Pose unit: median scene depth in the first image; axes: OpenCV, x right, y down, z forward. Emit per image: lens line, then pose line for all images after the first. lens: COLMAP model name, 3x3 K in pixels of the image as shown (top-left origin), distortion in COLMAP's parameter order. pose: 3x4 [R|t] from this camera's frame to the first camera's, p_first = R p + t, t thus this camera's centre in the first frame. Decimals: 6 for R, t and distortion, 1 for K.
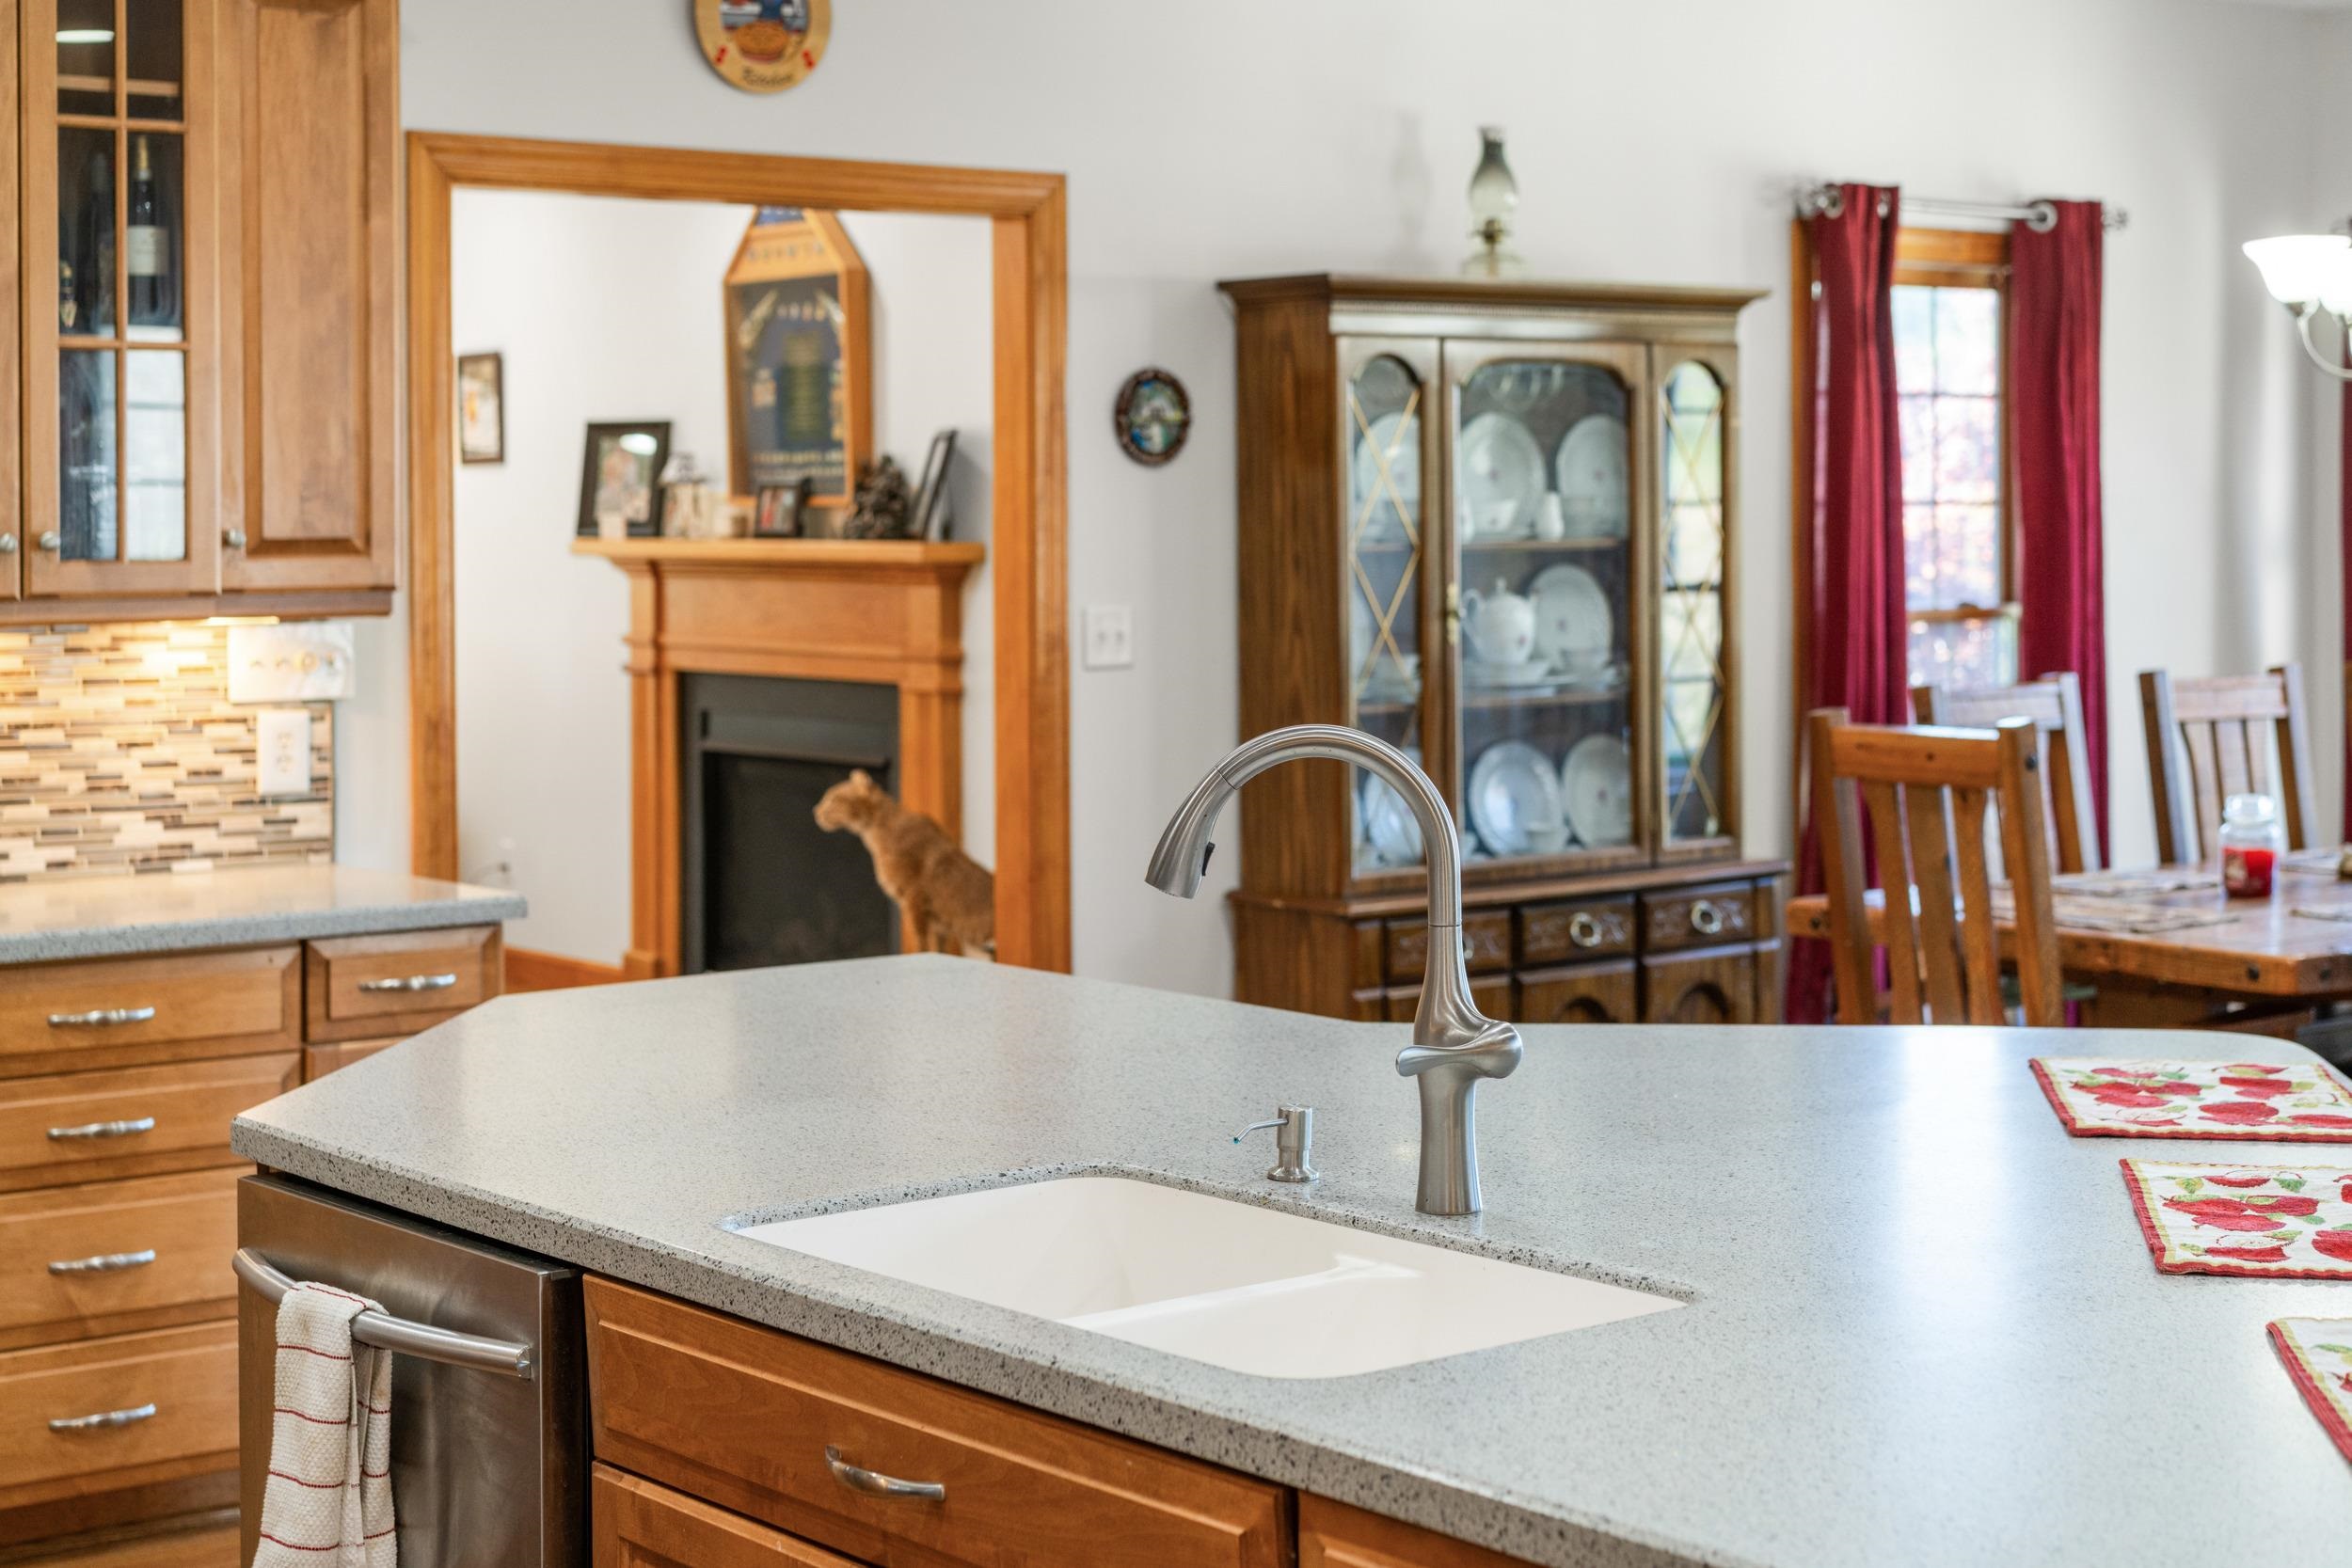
lens RADIAL K [[3666.2, 0, 1185.1], [0, 3666.2, 538.3], [0, 0, 1]] dist [0.003690, 0.000000]
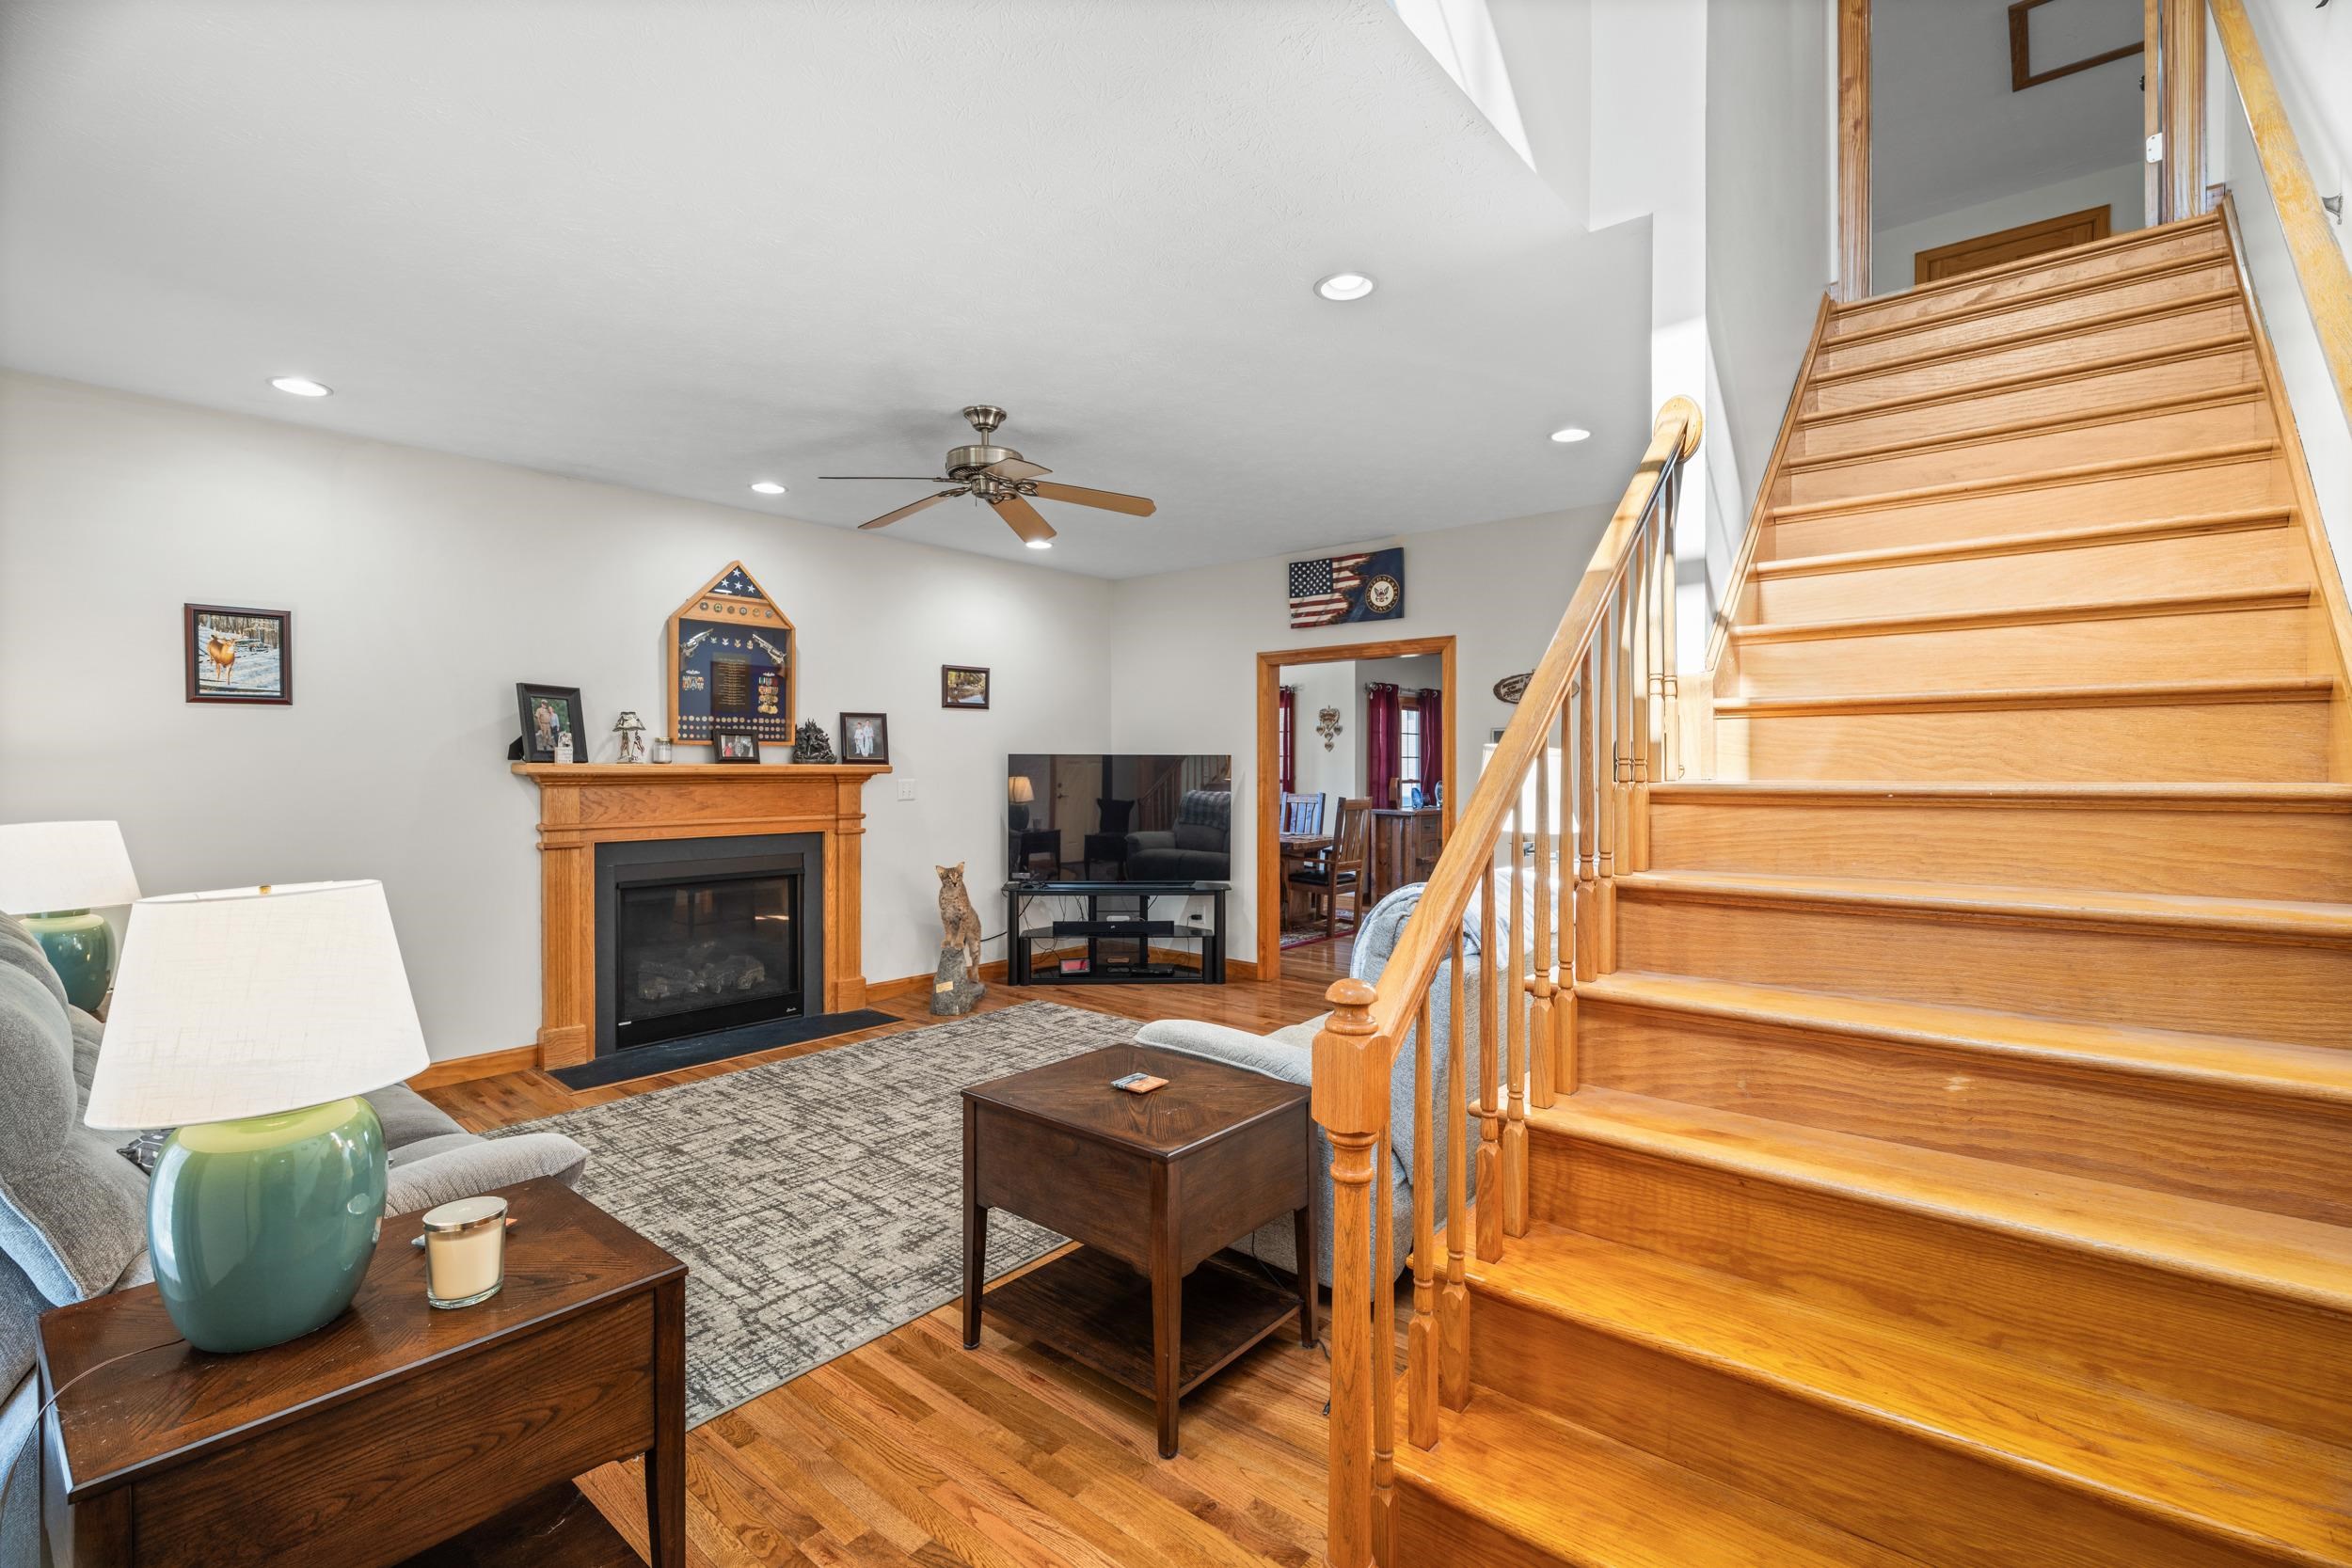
lens RADIAL K [[1035.5, 0, 1176.5], [0, 1035.5, 775.6], [0, 0, 1]] dist [-0.008866, 0.001967]
pose [[-0.190525, -0.004105, 0.981674, -0.965627], [0.008162, 0.999950, 0.005765, 0.007703], [-0.981648, 0.009111, -0.190482, 1.264003]]
